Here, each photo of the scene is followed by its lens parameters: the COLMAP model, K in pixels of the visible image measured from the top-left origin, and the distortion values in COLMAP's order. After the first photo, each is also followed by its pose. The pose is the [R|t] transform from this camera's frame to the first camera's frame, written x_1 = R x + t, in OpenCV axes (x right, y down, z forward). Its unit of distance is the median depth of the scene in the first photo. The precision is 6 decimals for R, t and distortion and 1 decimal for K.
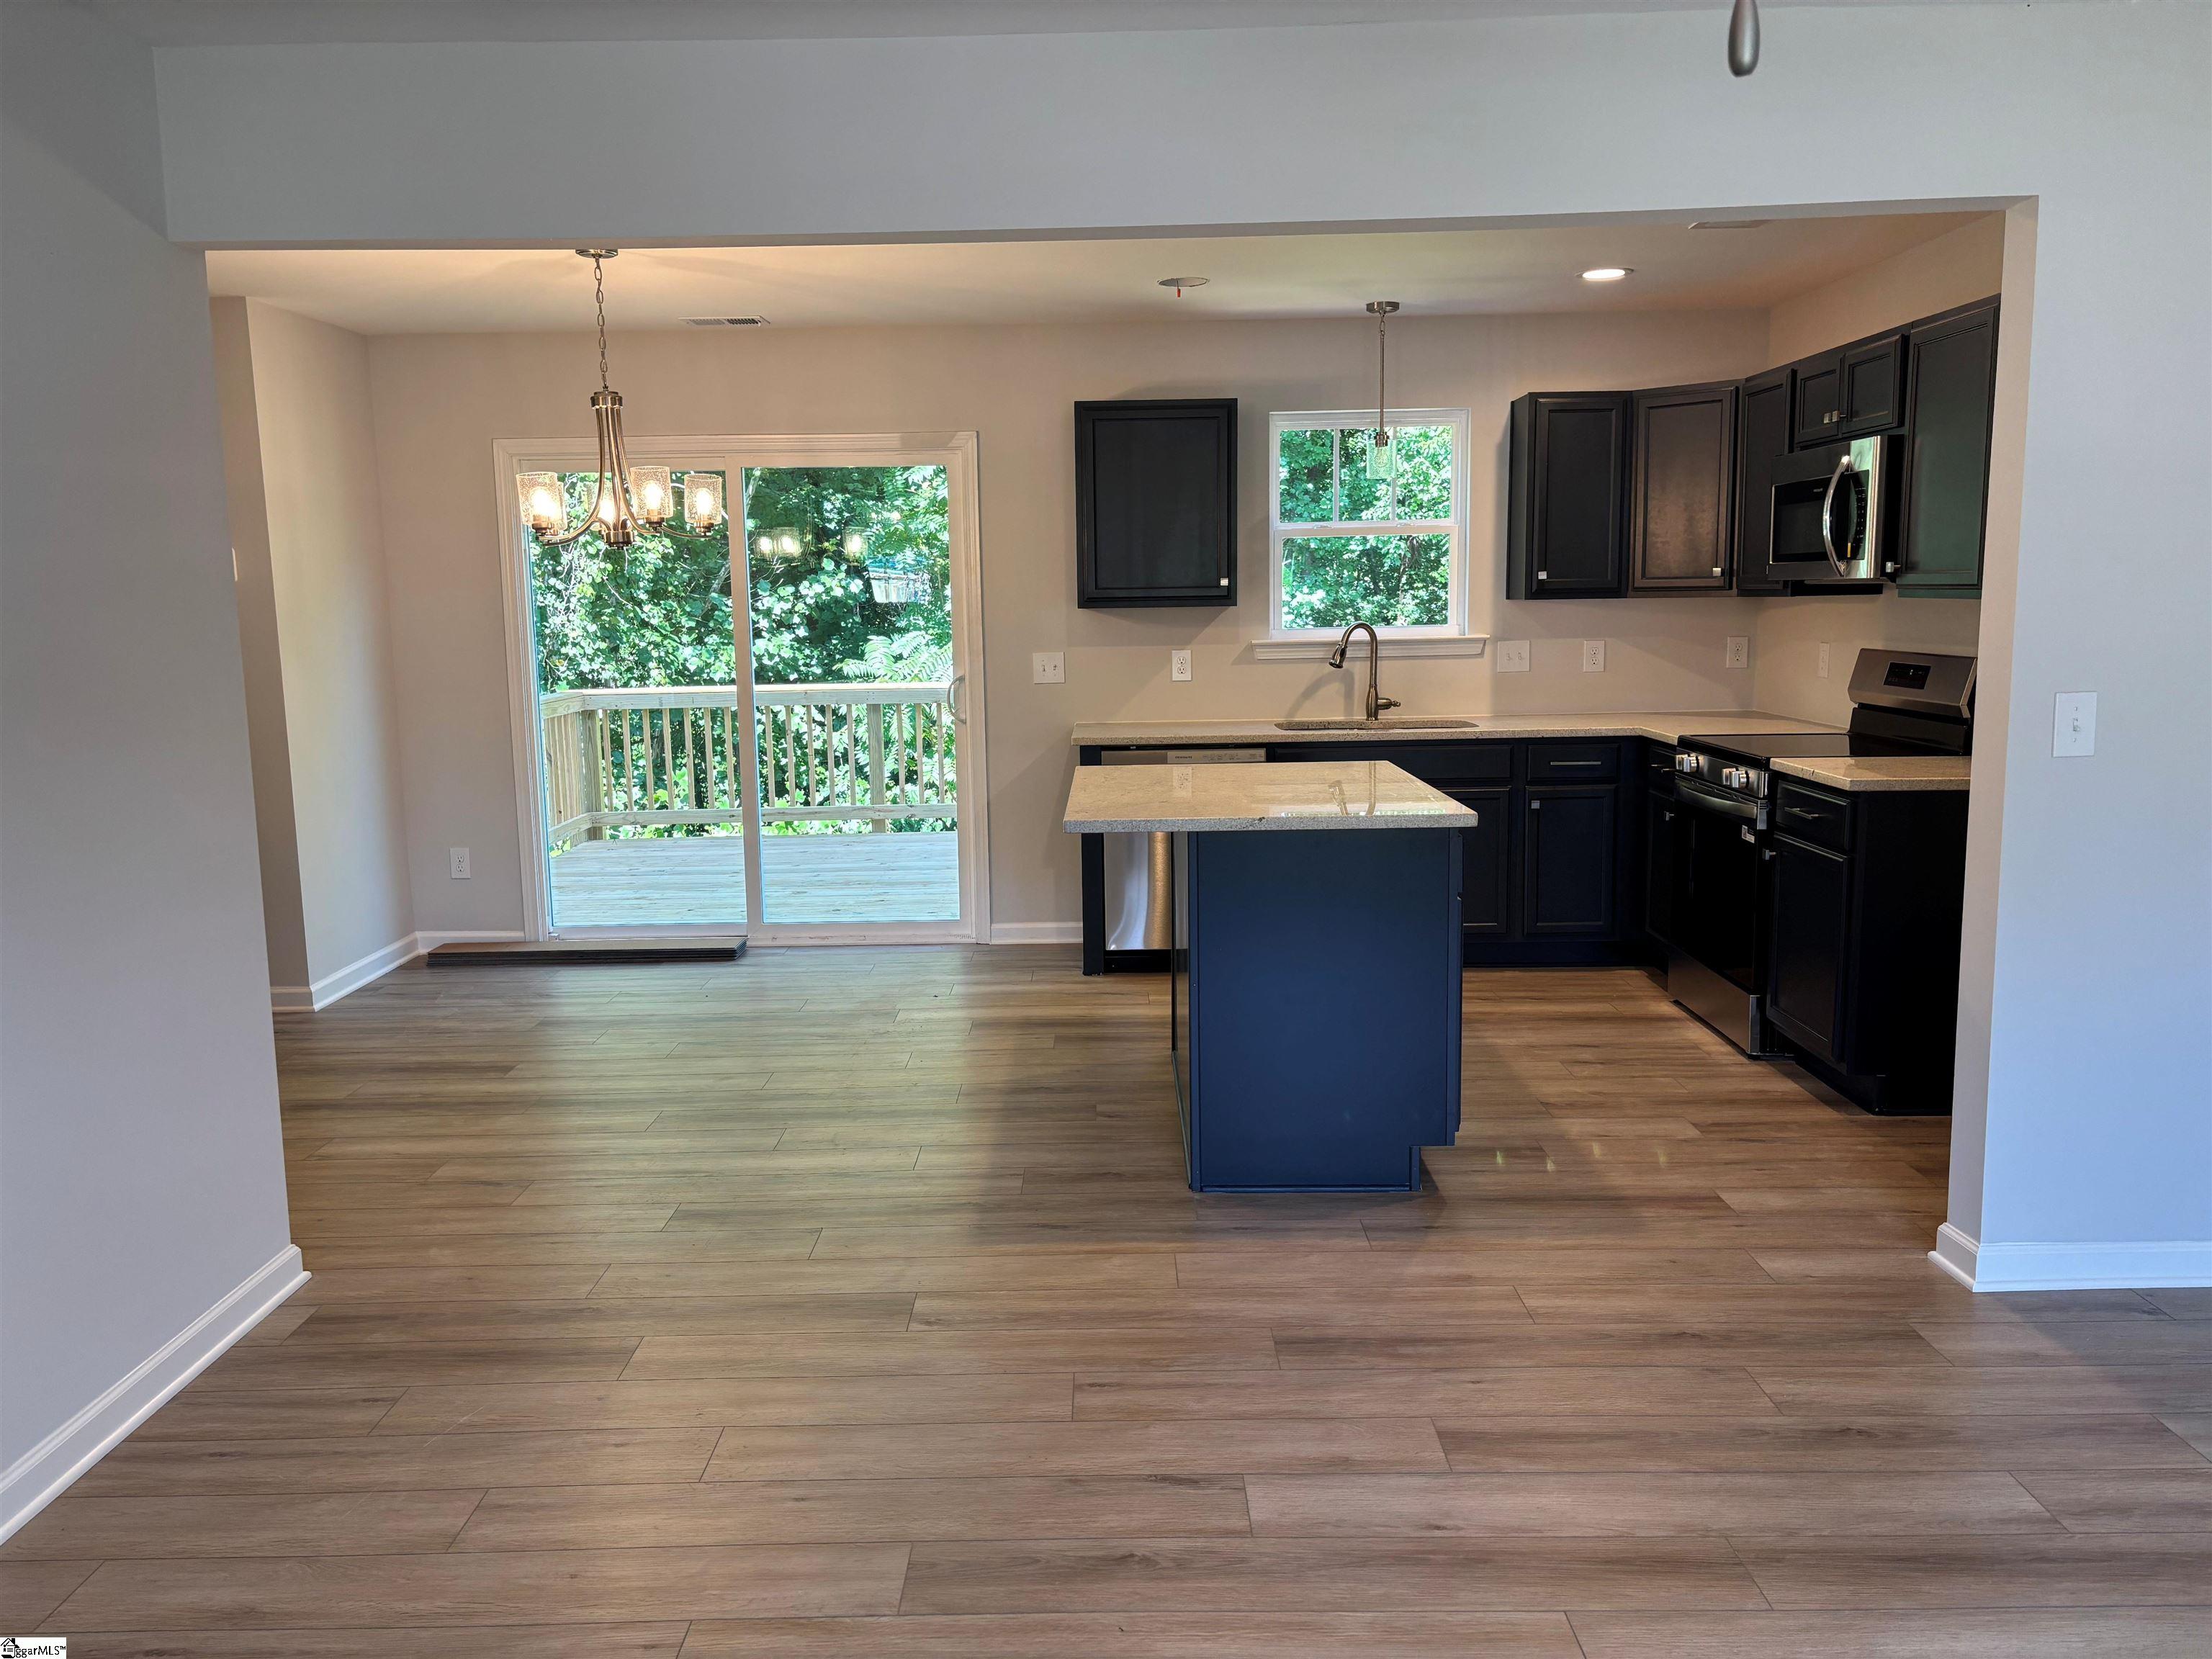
lens RADIAL K [[1660.7, 0, 1099.0], [0, 1660.7, 834.9], [0, 0, 1]] dist [0.086533, -0.132207]
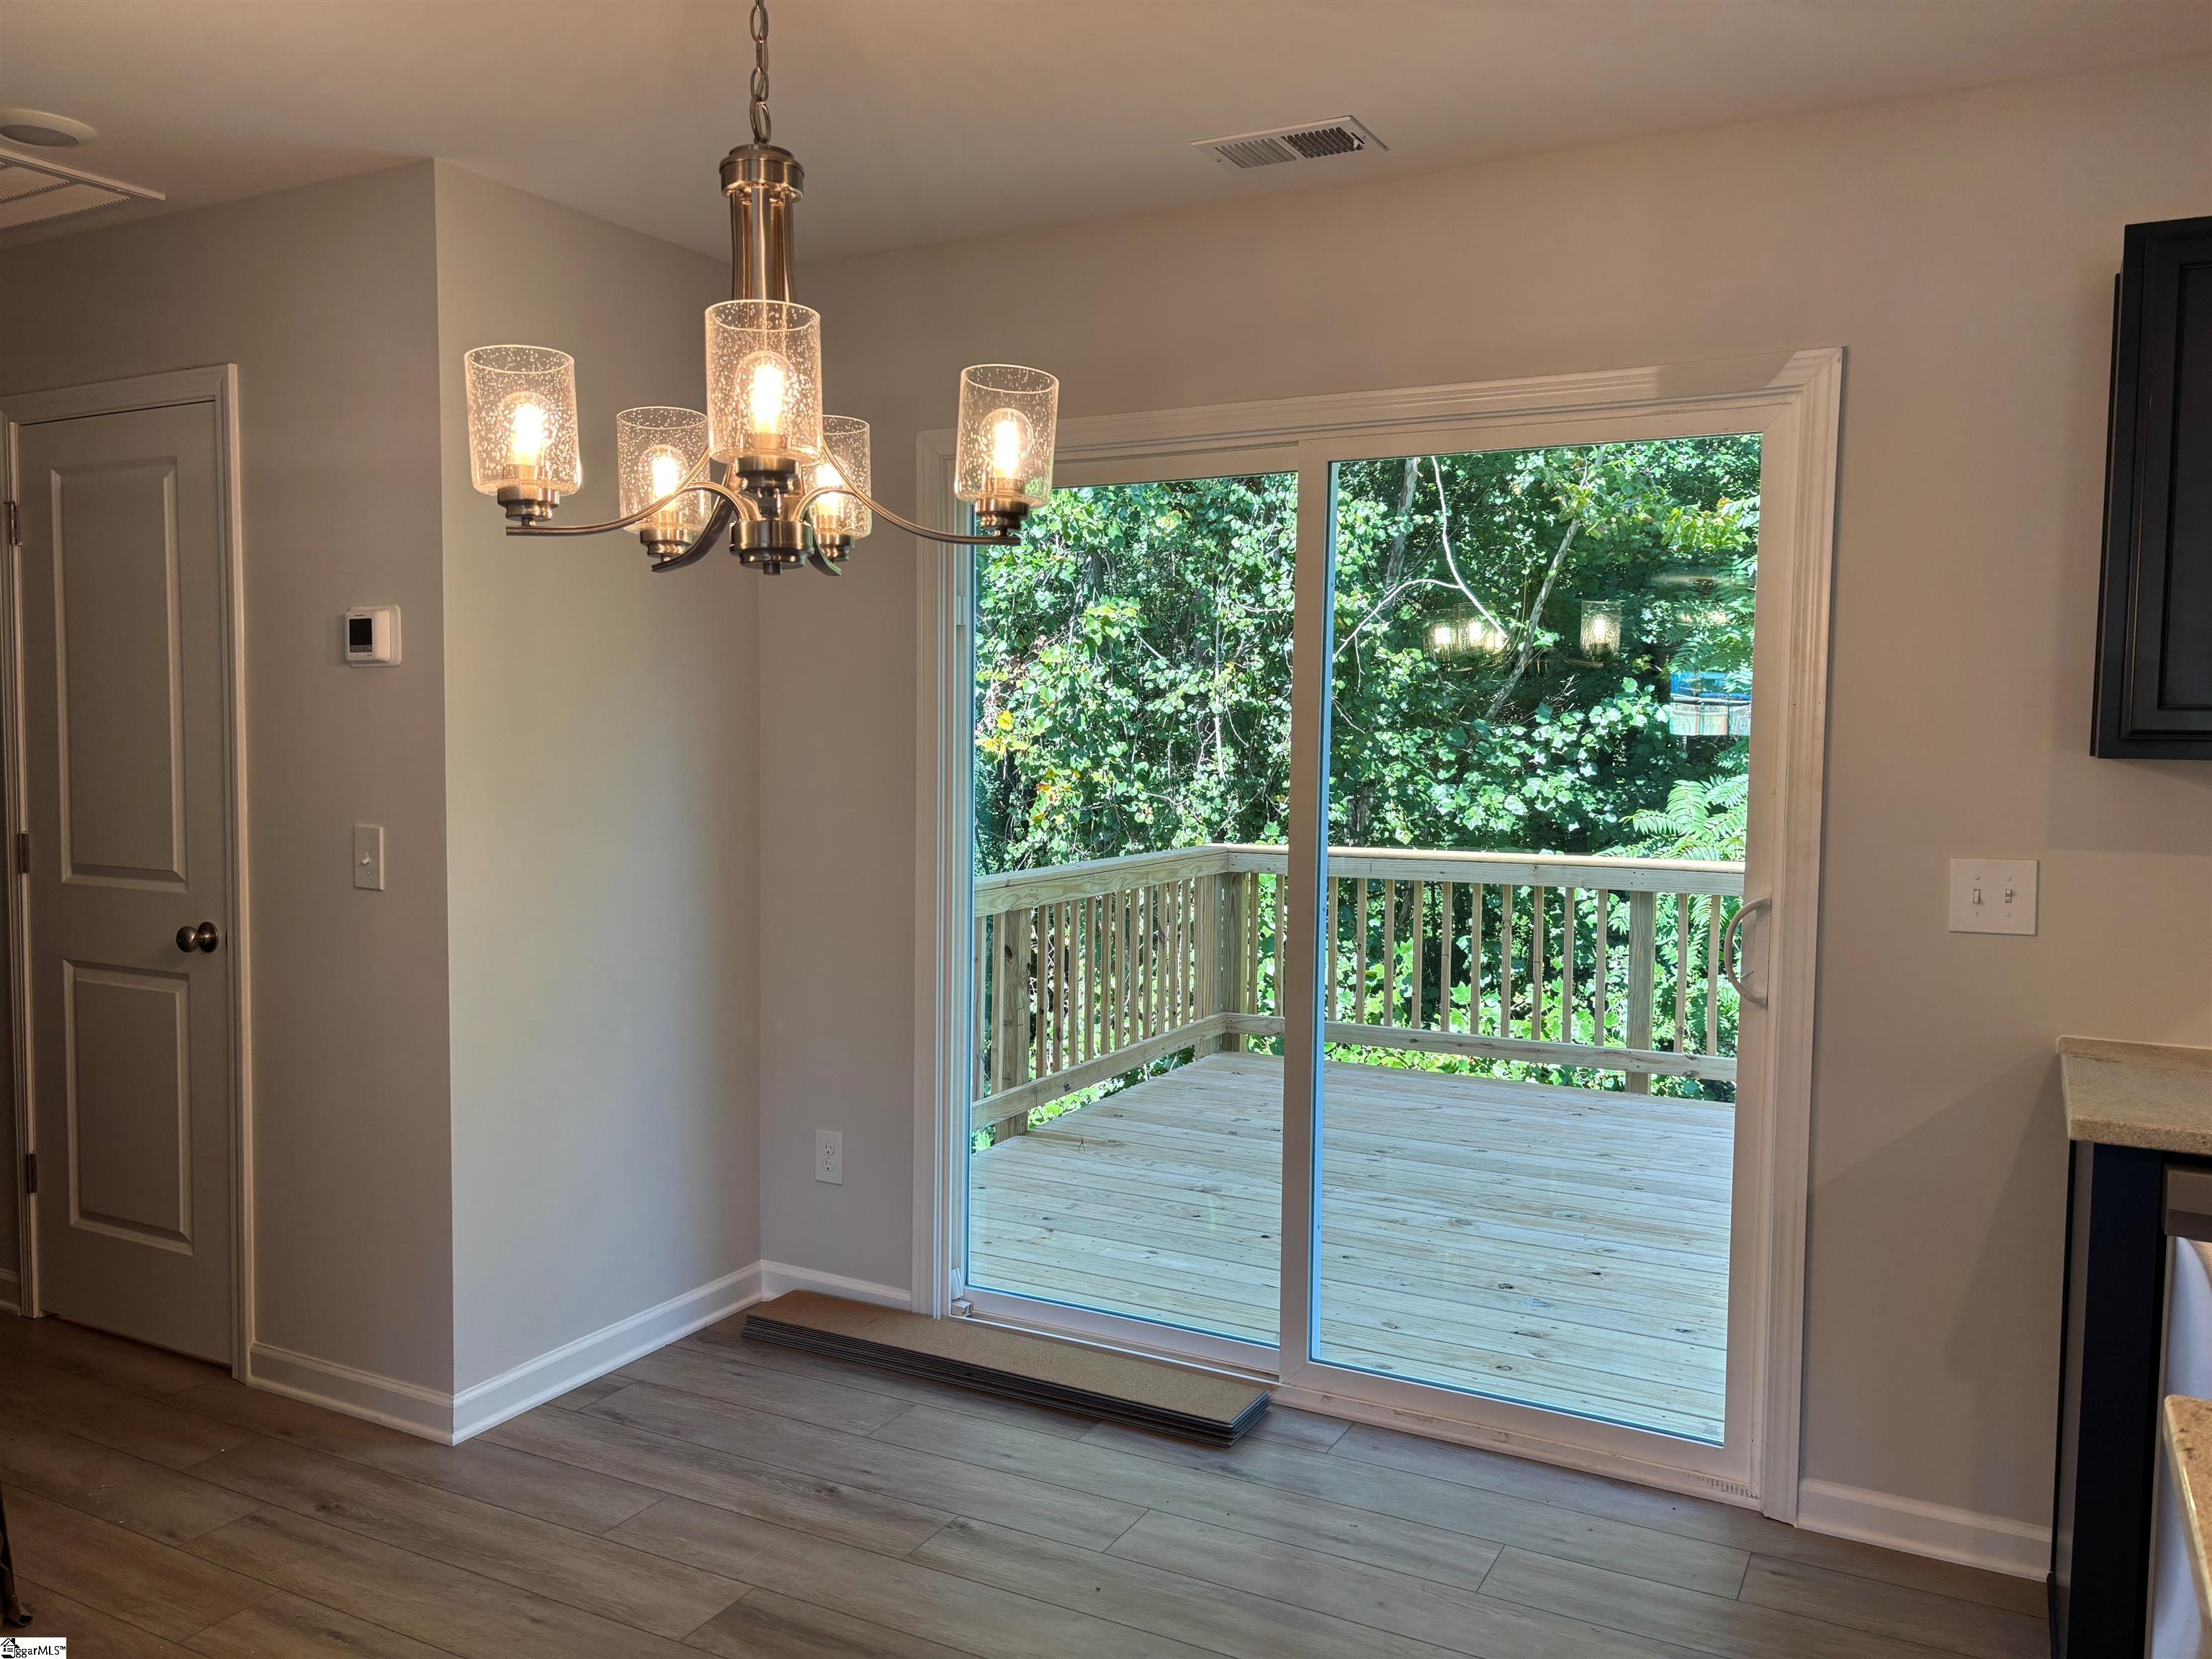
lens RADIAL K [[1660.7, 0, 1099.0], [0, 1660.7, 834.9], [0, 0, 1]] dist [0.086533, -0.132207]
pose [[0.881371, 0.055533, -0.469150, -0.030627], [-0.091461, 0.994337, -0.054124, -0.073278], [0.463487, 0.090612, 0.881458, 0.531331]]
